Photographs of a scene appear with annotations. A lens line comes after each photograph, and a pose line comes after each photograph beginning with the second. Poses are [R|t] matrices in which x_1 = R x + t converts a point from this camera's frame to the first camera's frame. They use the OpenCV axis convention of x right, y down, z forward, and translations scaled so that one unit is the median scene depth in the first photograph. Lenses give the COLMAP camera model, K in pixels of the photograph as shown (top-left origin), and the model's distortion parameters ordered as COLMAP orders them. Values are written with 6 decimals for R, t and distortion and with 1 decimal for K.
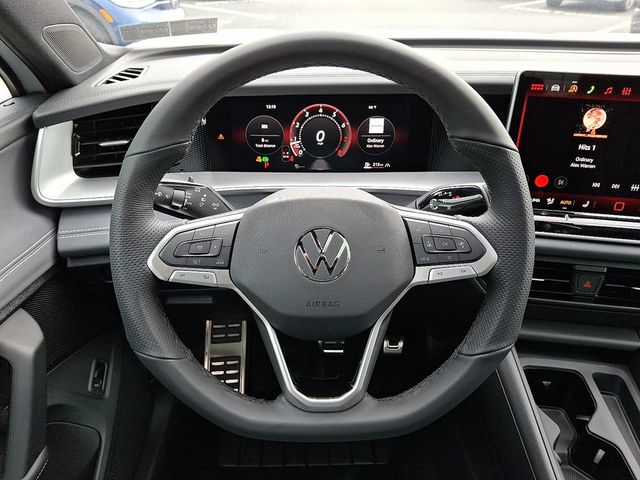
lens RADIAL K [[471.5, 0, 317.1], [0, 471.5, 239.6], [0, 0, 1]] dist [0.050573, -0.006866]
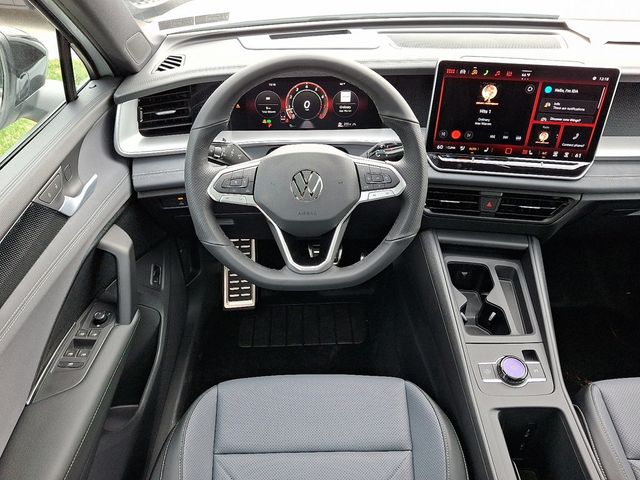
lens RADIAL K [[471.5, 0, 314.2], [0, 471.5, 239.2], [0, 0, 1]] dist [0.050573, -0.006866]
pose [[0.999876, -0.015680, 0.001628, 0.022175], [0.015348, 0.991827, 0.126661, 0.005981], [-0.003601, -0.126620, 0.991945, -0.518025]]
